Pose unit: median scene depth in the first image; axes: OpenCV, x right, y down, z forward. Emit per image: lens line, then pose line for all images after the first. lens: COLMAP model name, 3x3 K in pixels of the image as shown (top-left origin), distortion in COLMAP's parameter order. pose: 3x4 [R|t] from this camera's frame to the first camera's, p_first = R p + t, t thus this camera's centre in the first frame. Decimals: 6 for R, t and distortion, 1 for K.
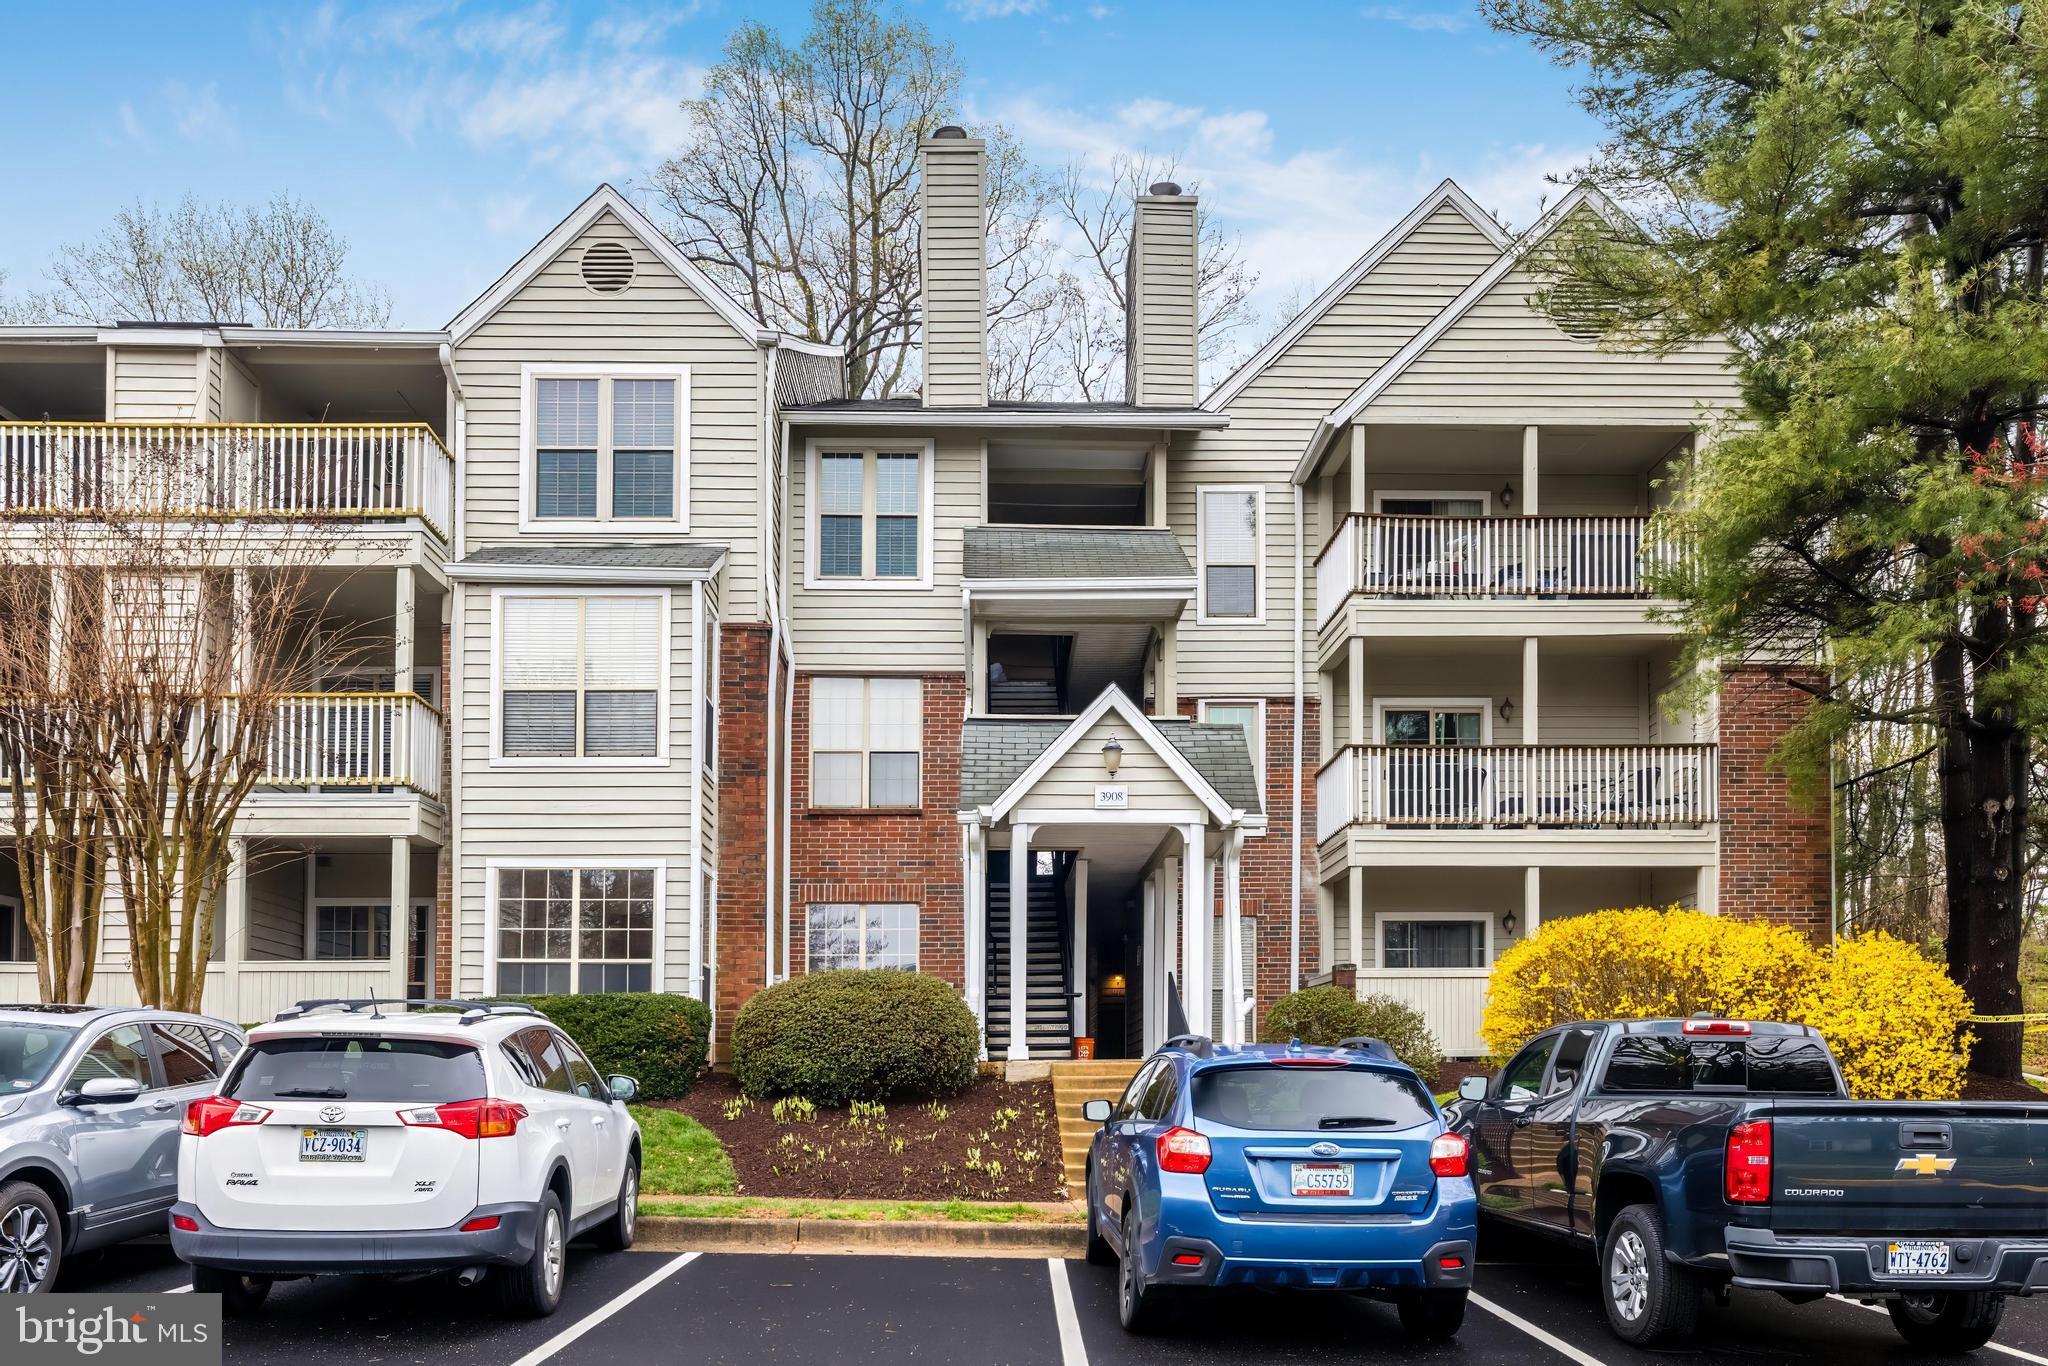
lens RADIAL K [[2626.6, 0, 1024.0], [0, 2626.6, 683.0], [0, 0, 1]] dist [-0.005367, -0.008879]
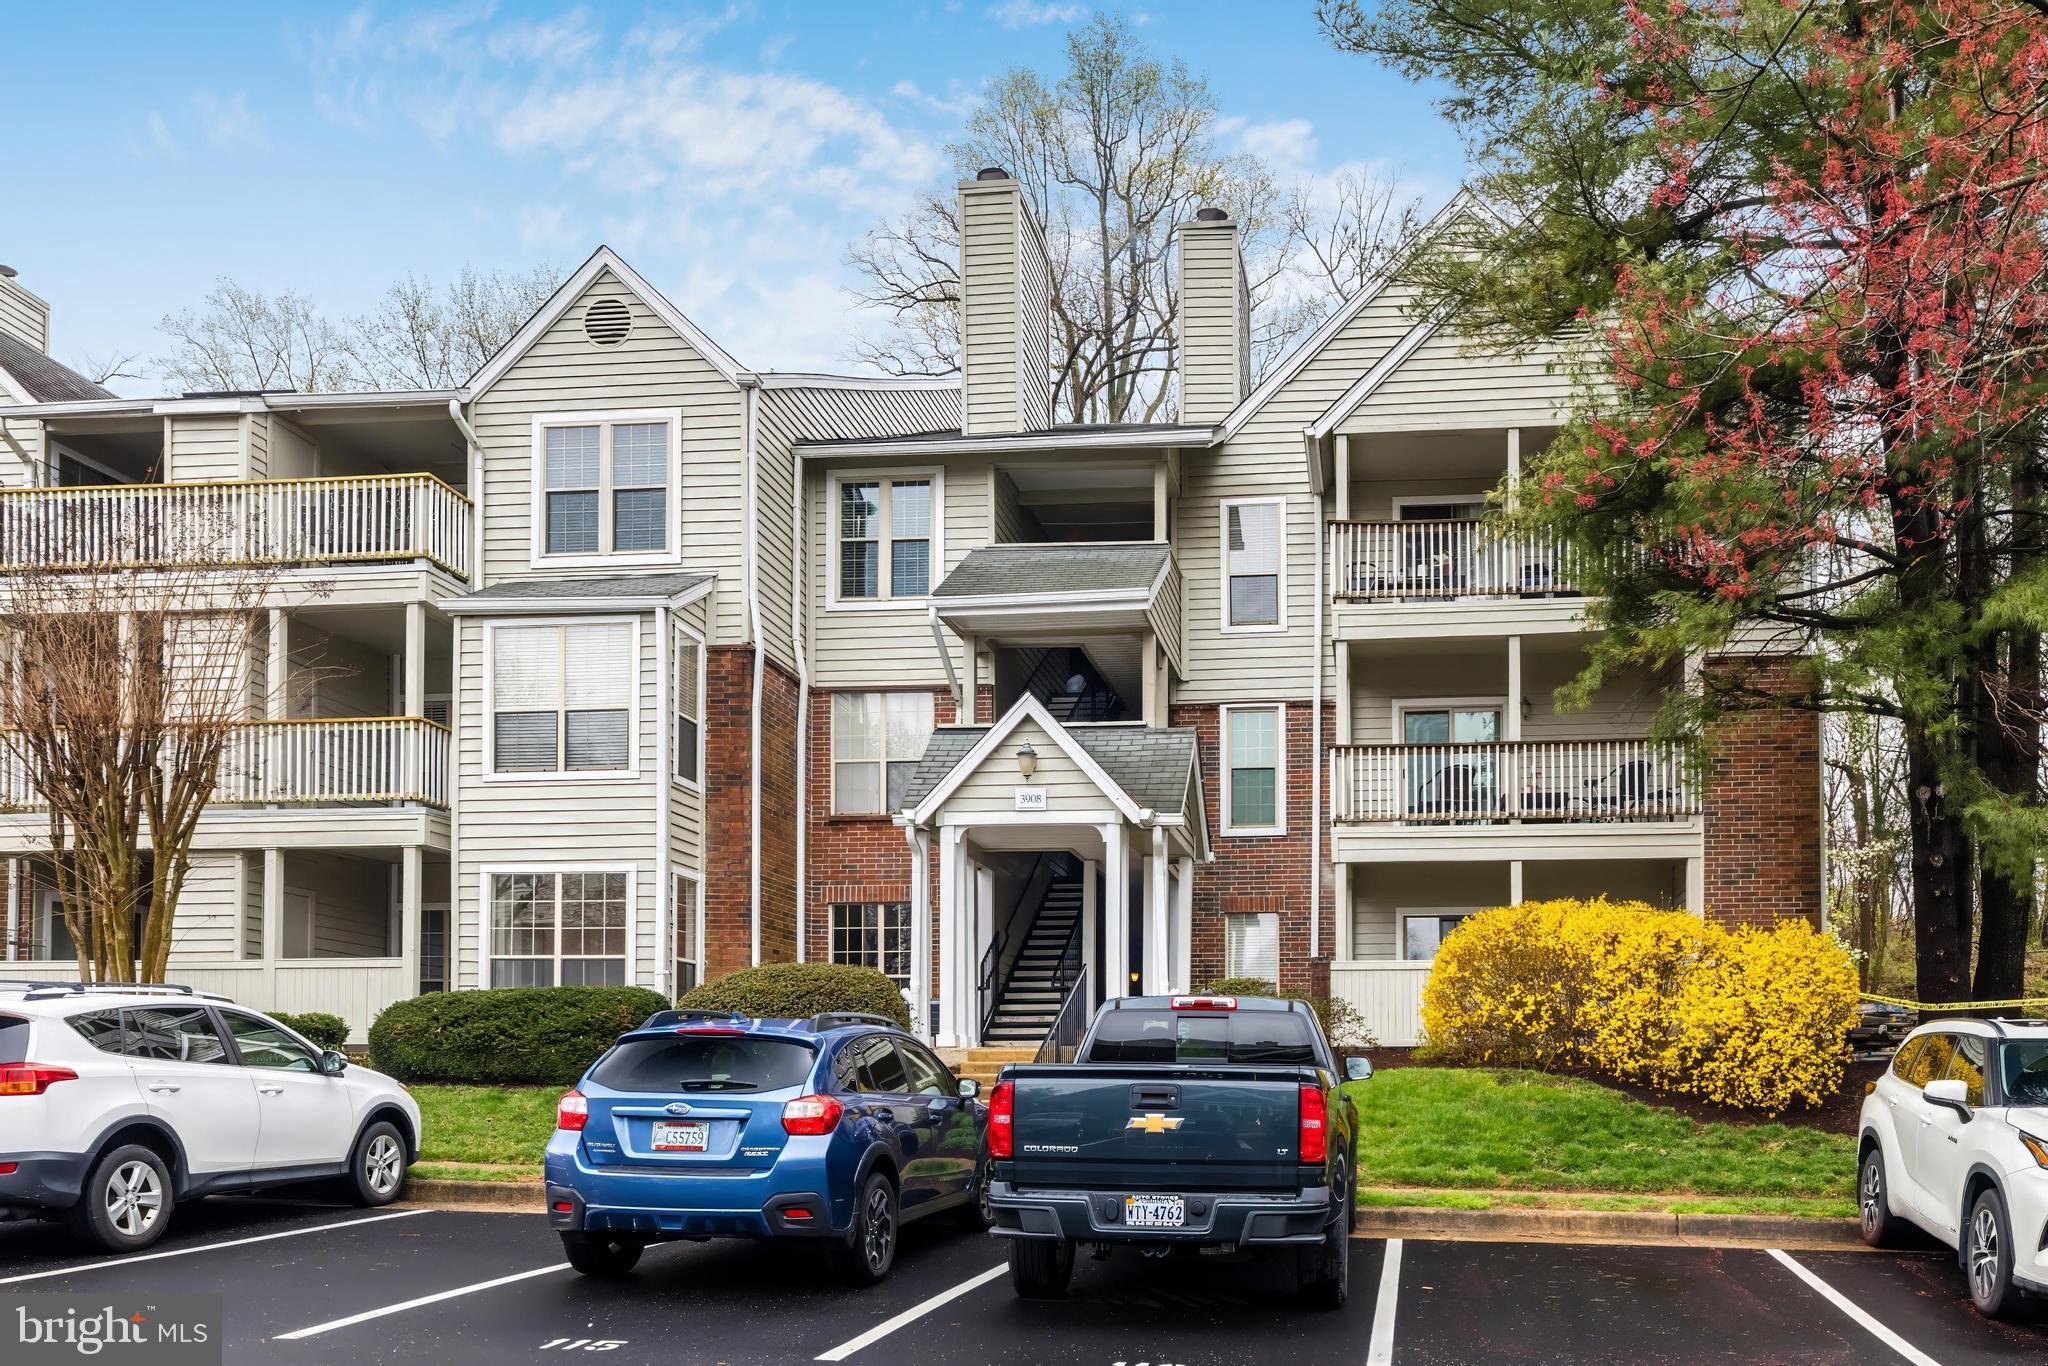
lens RADIAL K [[2563.5, 0, 1024.1], [0, 2563.5, 718.5], [0, 0, 1]] dist [-0.004738, -0.007586]
pose [[0.982313, -0.023506, -0.185767, 0.211910], [0.024976, 0.999673, 0.005576, 0.004740], [0.185575, -0.010117, 0.982578, -0.015850]]
